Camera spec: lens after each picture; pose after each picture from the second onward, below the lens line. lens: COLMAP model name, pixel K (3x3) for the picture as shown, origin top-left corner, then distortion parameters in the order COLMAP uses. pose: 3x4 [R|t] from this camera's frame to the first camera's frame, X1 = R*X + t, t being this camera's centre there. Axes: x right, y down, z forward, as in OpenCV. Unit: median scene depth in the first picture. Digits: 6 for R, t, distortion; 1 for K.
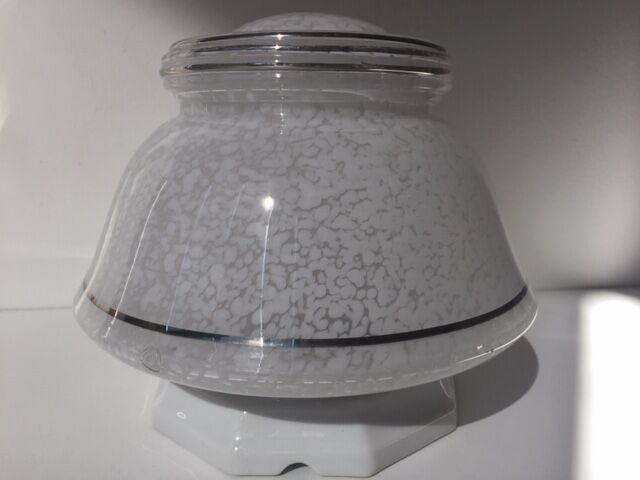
lens RADIAL K [[590.3, 0, 320.0], [0, 590.3, 240.0], [0, 0, 1]] dist [0.003510, -0.118428]
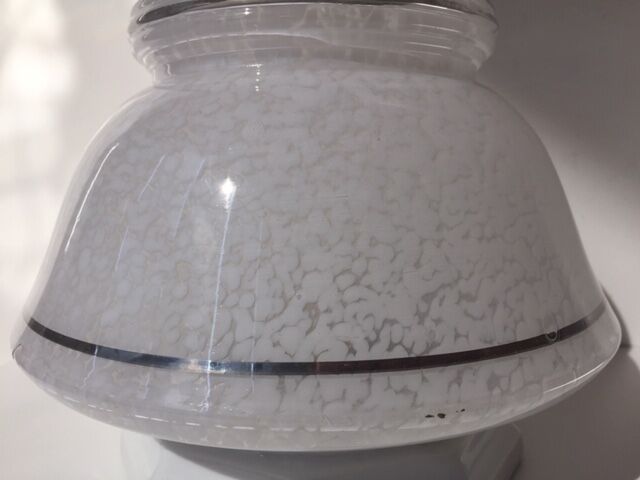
lens RADIAL K [[590.3, 0, 320.0], [0, 590.3, 240.0], [0, 0, 1]] dist [0.003510, -0.118428]
pose [[0.922650, 0.042844, -0.383250, 0.415184], [-0.077422, 0.994154, -0.075252, 0.063606], [0.377786, 0.099103, 0.920574, 0.378199]]
